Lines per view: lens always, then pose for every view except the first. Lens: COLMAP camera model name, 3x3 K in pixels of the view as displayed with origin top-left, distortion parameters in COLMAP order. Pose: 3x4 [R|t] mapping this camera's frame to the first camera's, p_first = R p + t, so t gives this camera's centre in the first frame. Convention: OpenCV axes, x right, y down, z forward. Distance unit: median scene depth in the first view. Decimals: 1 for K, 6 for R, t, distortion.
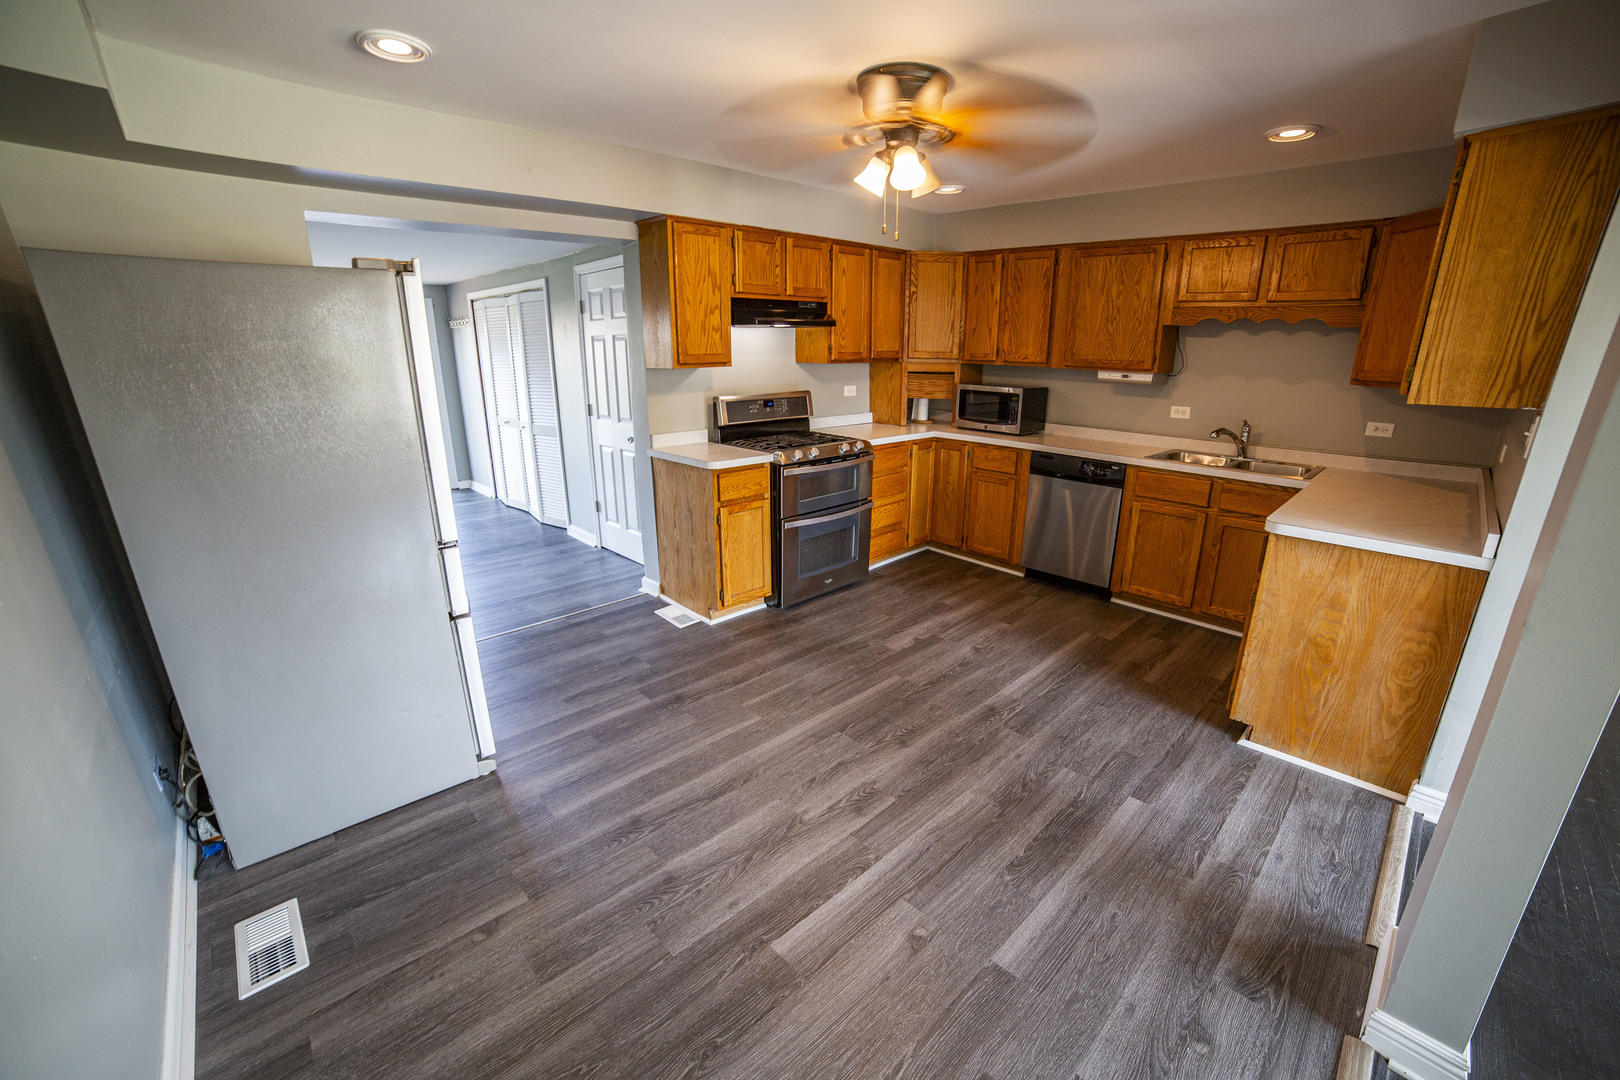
lens RADIAL K [[659.3, 0, 817.2], [0, 659.3, 546.4], [0, 0, 1]] dist [-0.105321, 0.037068]
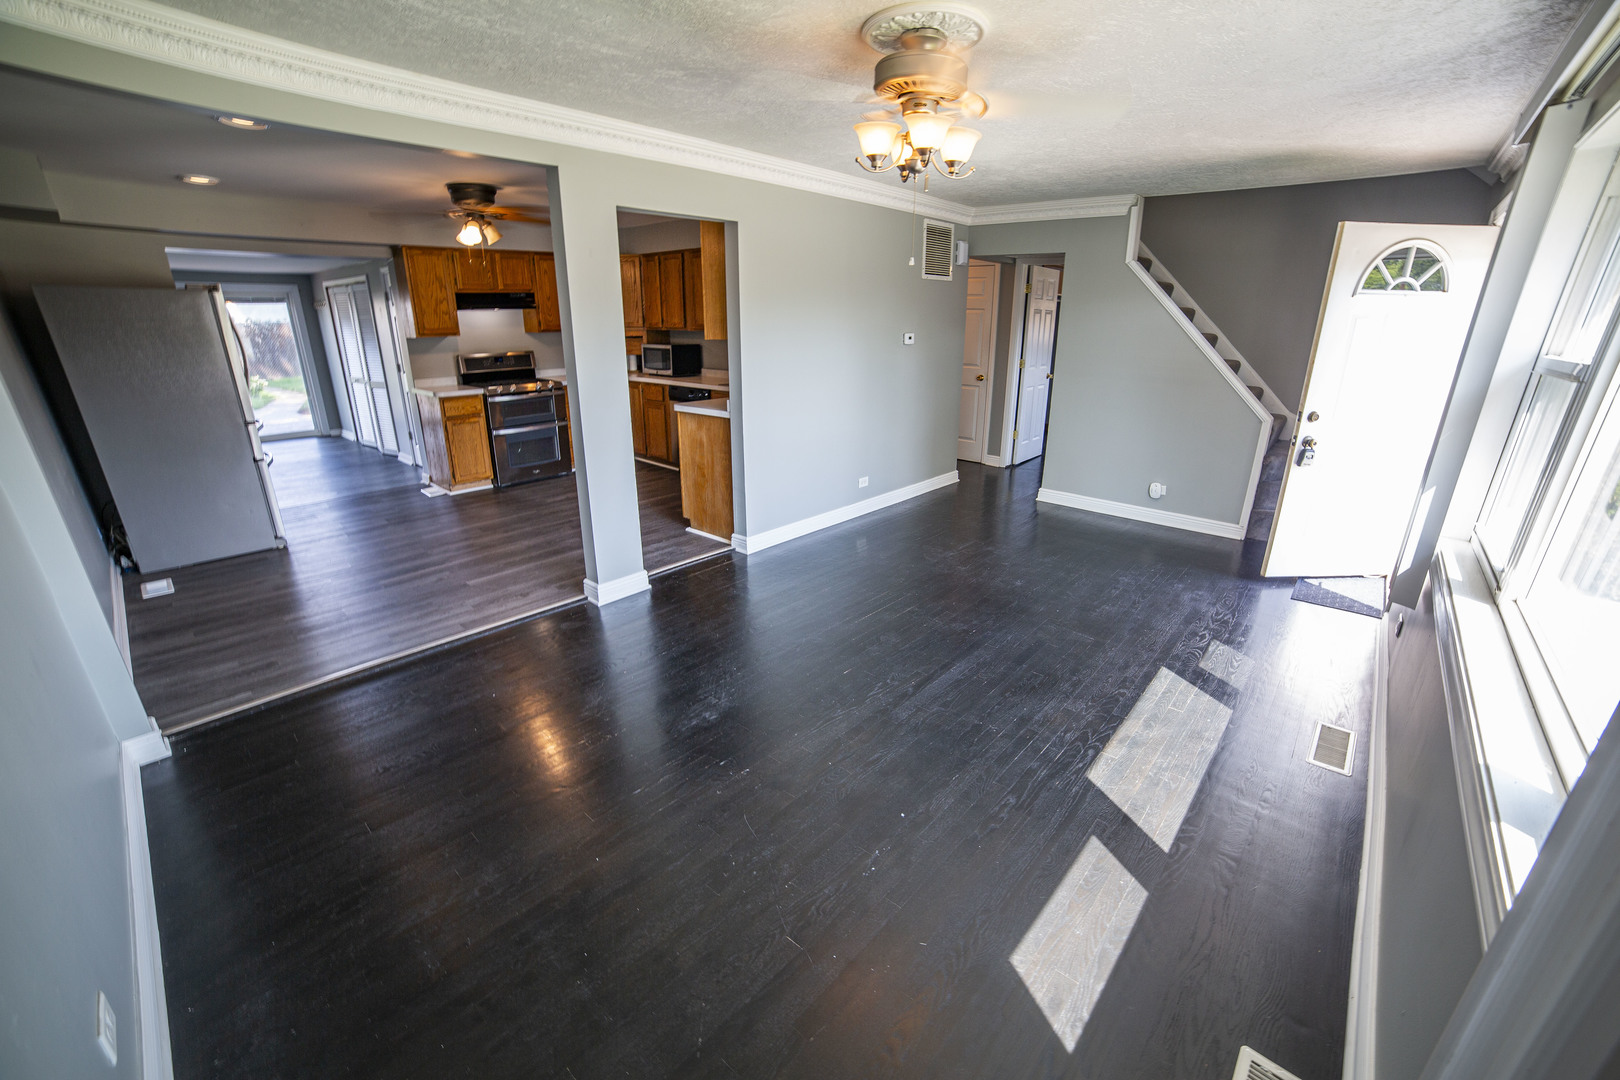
lens RADIAL K [[659.3, 0, 817.2], [0, 659.3, 546.4], [0, 0, 1]] dist [-0.105321, 0.037068]
pose [[0.997141, -0.023394, 0.071849, 0.628219], [0.020562, 0.998992, 0.039905, 0.201737], [-0.072710, -0.038314, 0.996617, -0.649869]]
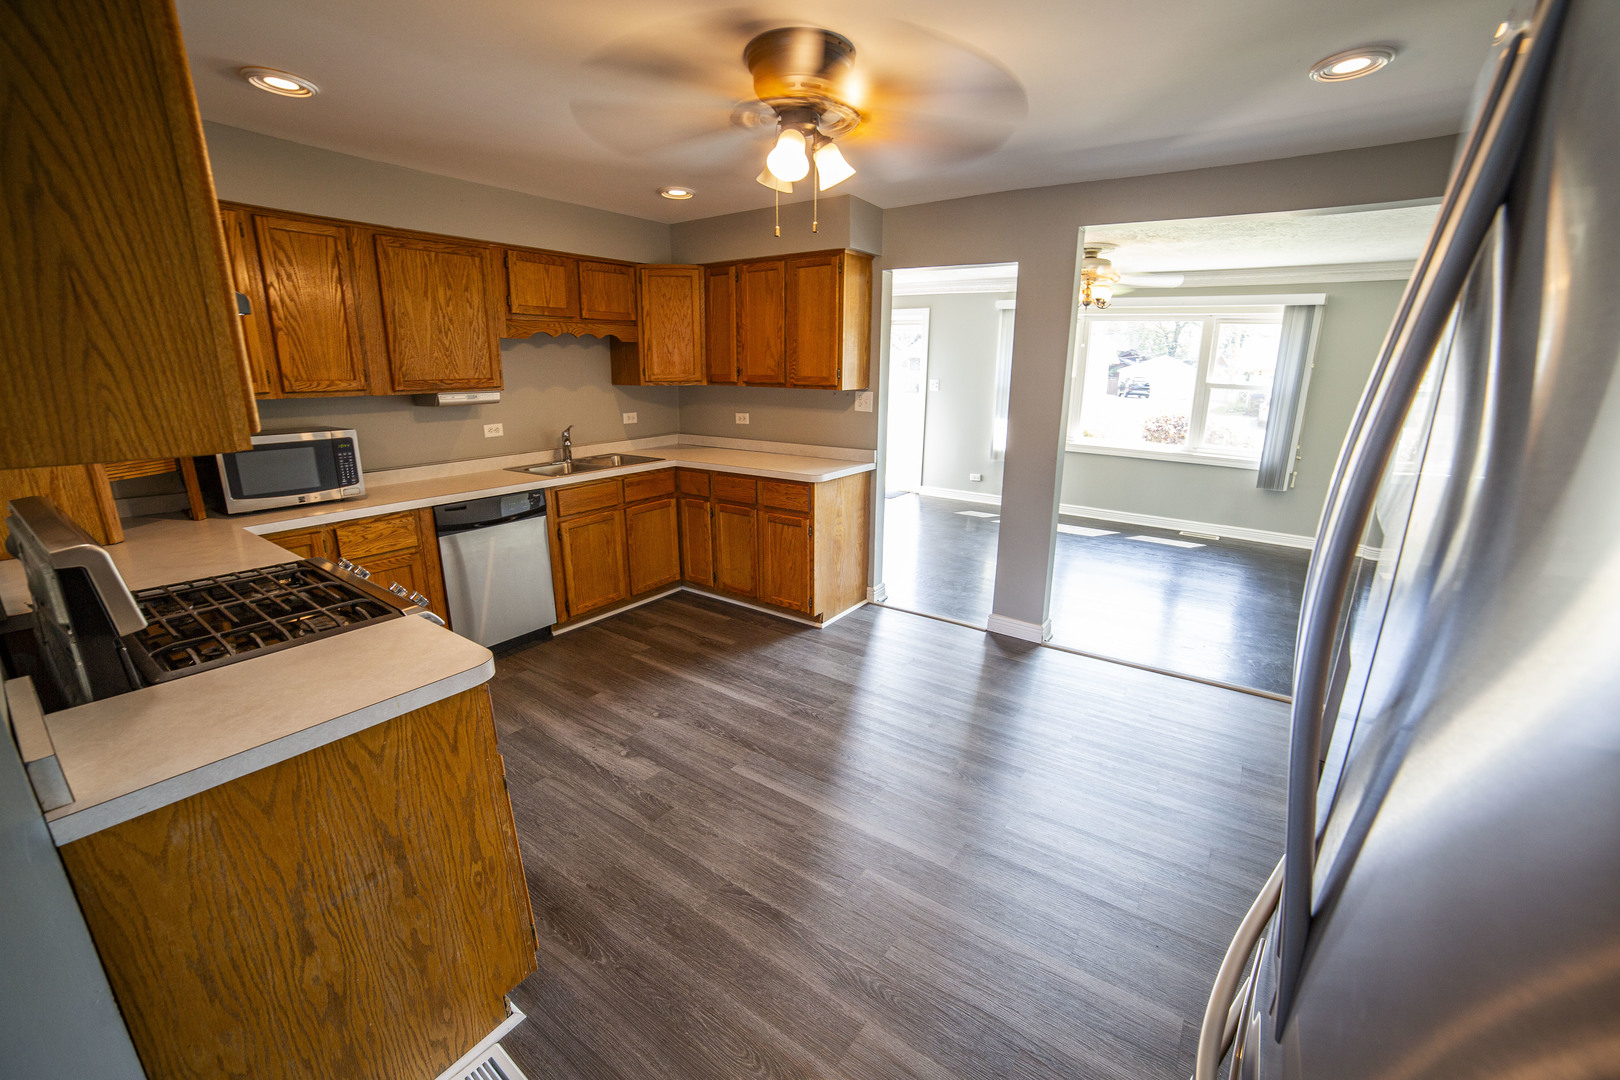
lens RADIAL K [[659.3, 0, 817.2], [0, 659.3, 546.4], [0, 0, 1]] dist [-0.105321, 0.037068]
pose [[-0.188938, -0.267577, 0.944831, -0.501823], [0.278629, 0.908009, 0.312867, -0.236890], [-0.941631, 0.322370, -0.097003, 0.757513]]
